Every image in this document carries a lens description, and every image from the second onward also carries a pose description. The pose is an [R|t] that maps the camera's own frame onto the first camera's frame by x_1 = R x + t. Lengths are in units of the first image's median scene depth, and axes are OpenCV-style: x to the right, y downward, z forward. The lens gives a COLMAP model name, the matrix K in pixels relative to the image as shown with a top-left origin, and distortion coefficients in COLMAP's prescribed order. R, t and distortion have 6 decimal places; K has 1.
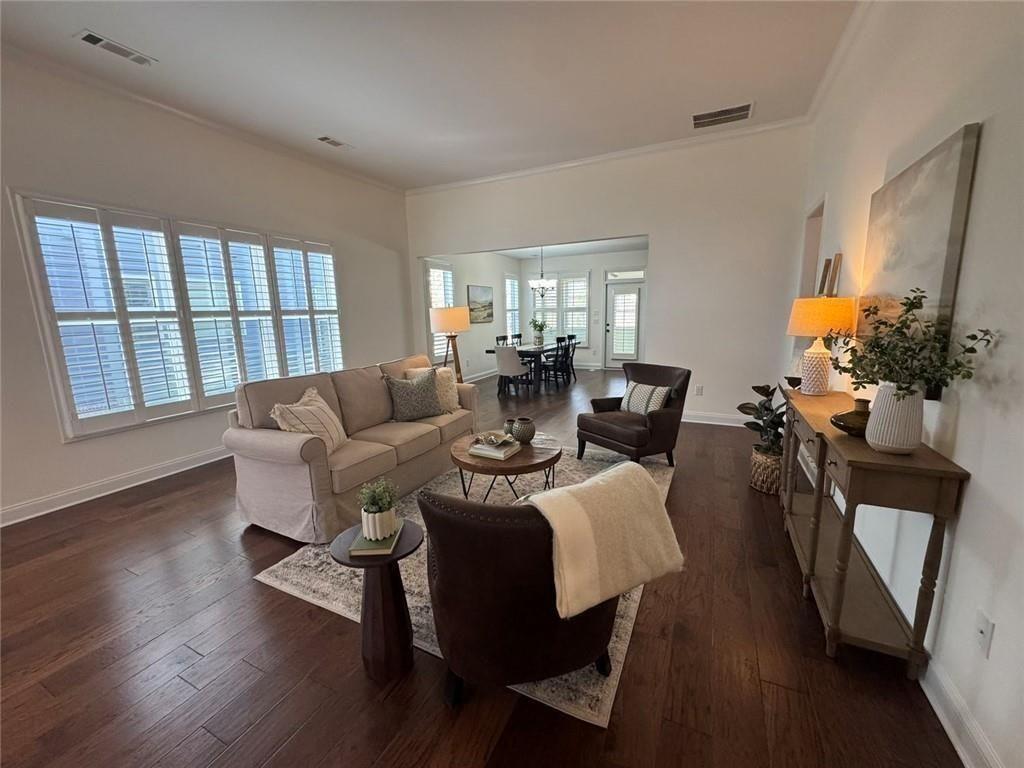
lens RADIAL K [[407.8, 0, 512.9], [0, 407.8, 381.2], [0, 0, 1]] dist [-0.006673, 0.000632]
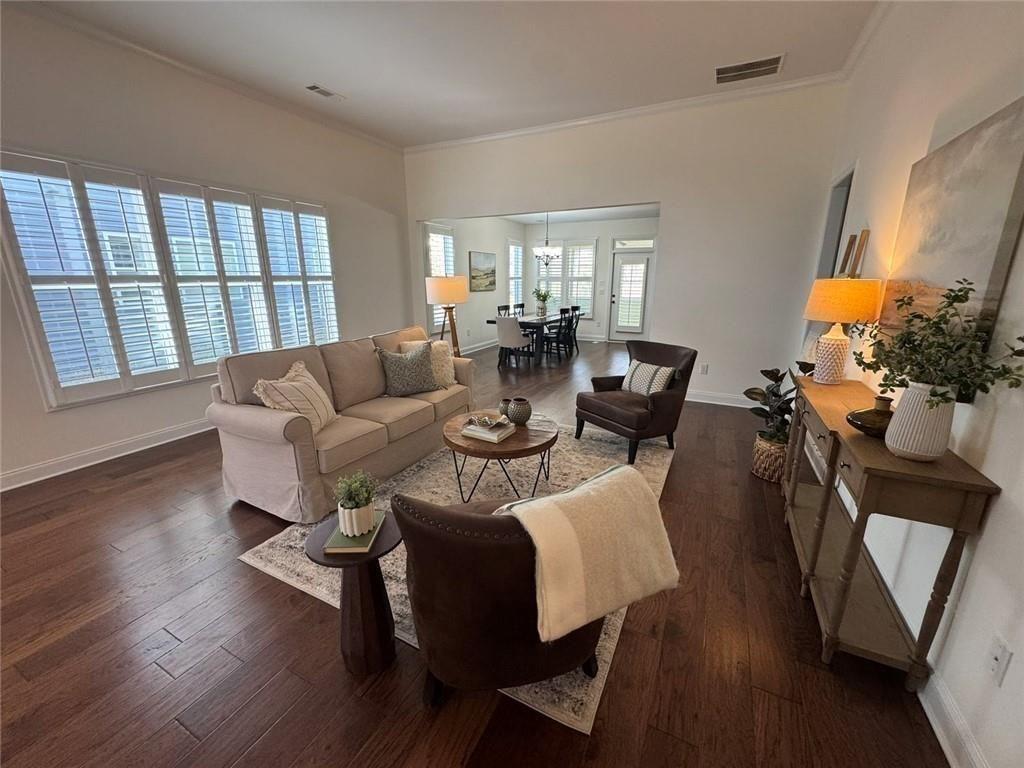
lens RADIAL K [[407.8, 0, 513.1], [0, 407.8, 381.7], [0, 0, 1]] dist [-0.006673, 0.000632]
pose [[0.999688, 0.024145, -0.006421, 0.018582], [-0.023546, 0.996431, 0.081060, -0.030486], [0.008355, -0.080883, 0.996689, 0.055291]]
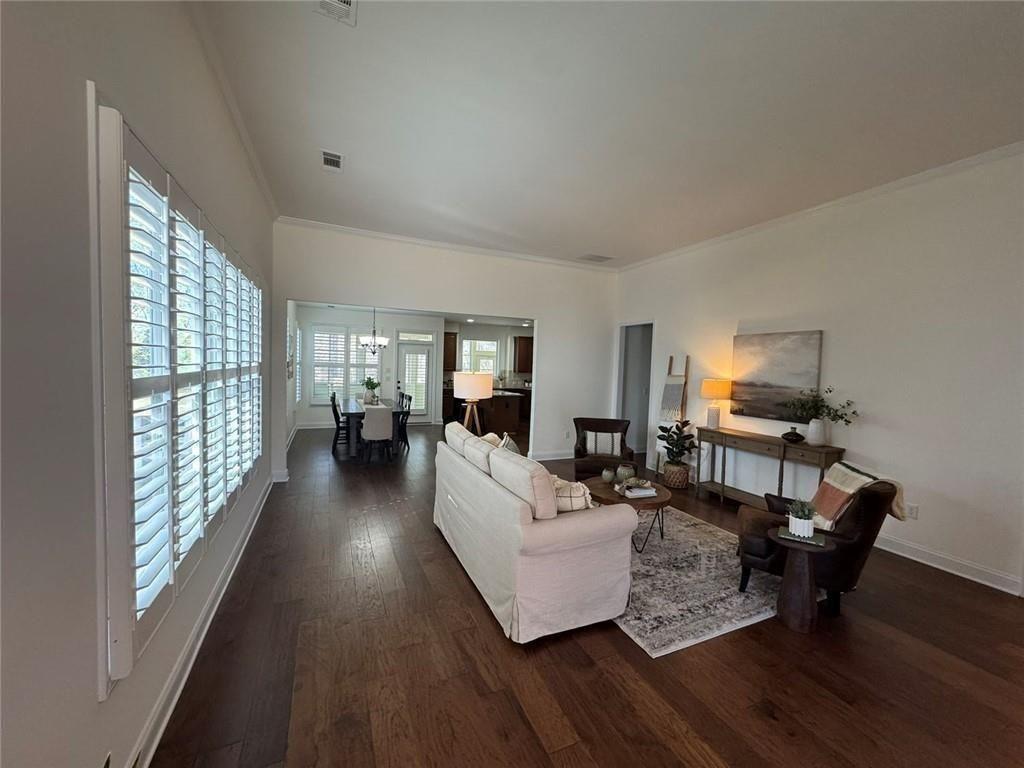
lens RADIAL K [[407.8, 0, 512.5], [0, 407.8, 382.0], [0, 0, 1]] dist [-0.006673, 0.000632]
pose [[0.640734, 0.006835, 0.767732, -1.432234], [0.085703, 0.993074, -0.080367, -0.120498], [-0.762964, 0.117291, 0.635711, 0.482932]]
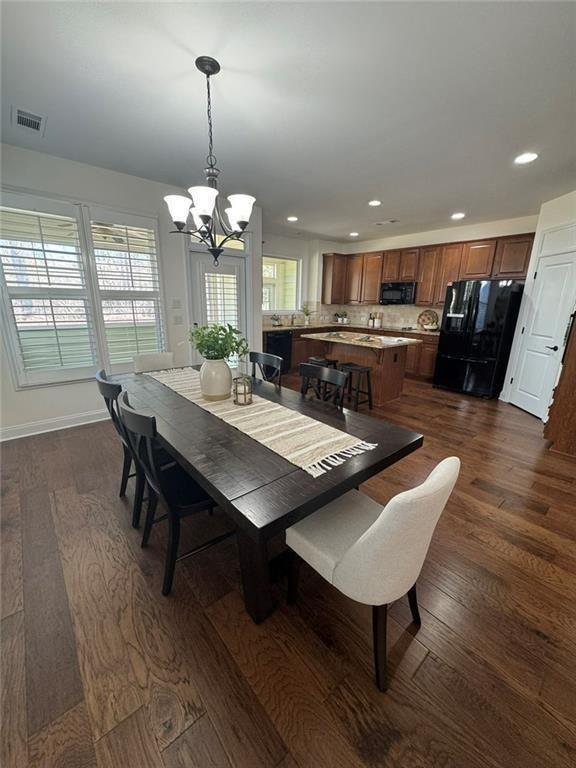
lens RADIAL K [[305.8, 0, 288.2], [0, 305.8, 384.5], [0, 0, 1]] dist [-0.006673, 0.000632]
pose [[0.391720, -0.220819, 0.893193, -0.463023], [0.122939, 0.974630, 0.187036, -0.466496], [-0.911834, 0.036543, 0.408930, 2.704533]]
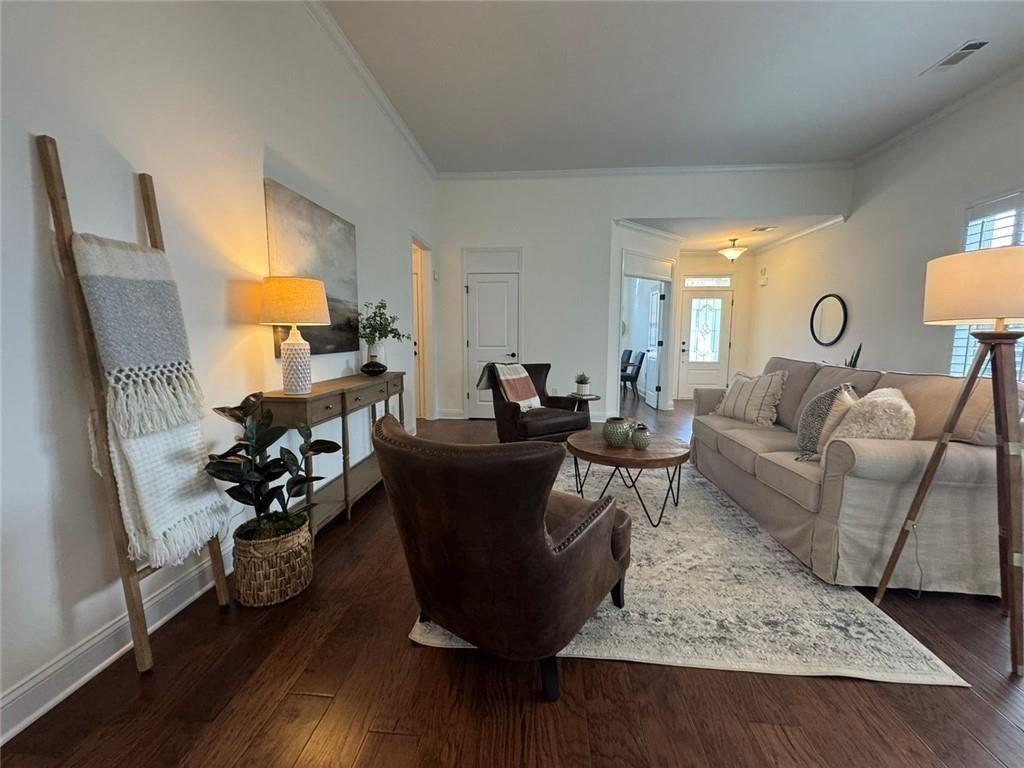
lens RADIAL K [[407.8, 0, 510.8], [0, 407.8, 388.6], [0, 0, 1]] dist [-0.006673, 0.000632]
pose [[-0.939298, 0.067231, -0.336451, 0.631545], [-0.036750, 0.955259, 0.293480, -0.257210], [0.341129, 0.288030, -0.894802, 1.987019]]
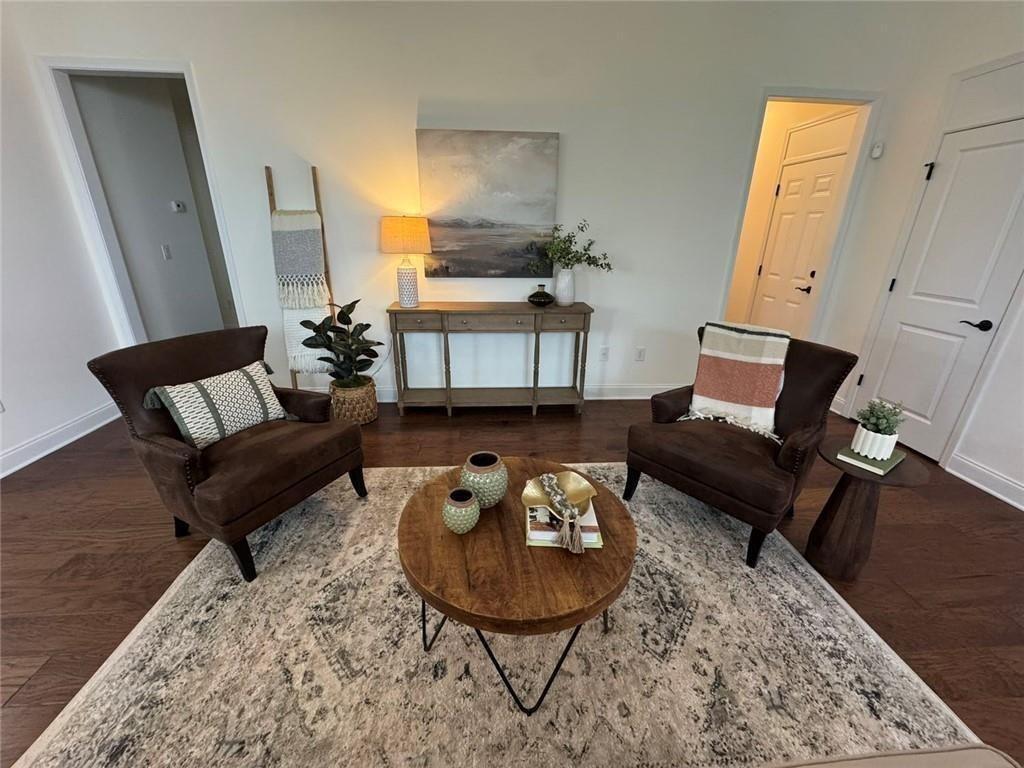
lens RADIAL K [[407.8, 0, 511.9], [0, 407.8, 385.6], [0, 0, 1]] dist [-0.006673, 0.000632]
pose [[-0.490975, -0.294813, 0.819773, -0.418849], [0.144224, 0.900508, 0.410225, -0.205020], [-0.859152, 0.319642, -0.399608, 1.330083]]
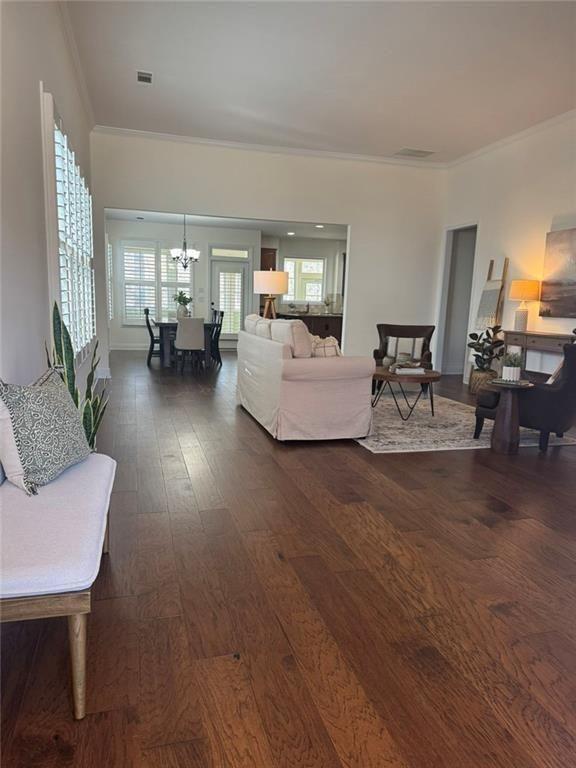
lens RADIAL K [[538.2, 0, 283.0], [0, 538.2, 382.8], [0, 0, 1]] dist [0.073769, -0.026299]
pose [[0.751703, -0.055748, 0.657141, -1.845521], [0.067113, 0.997714, 0.007869, 0.182012], [-0.656078, 0.038187, 0.753727, -0.194343]]
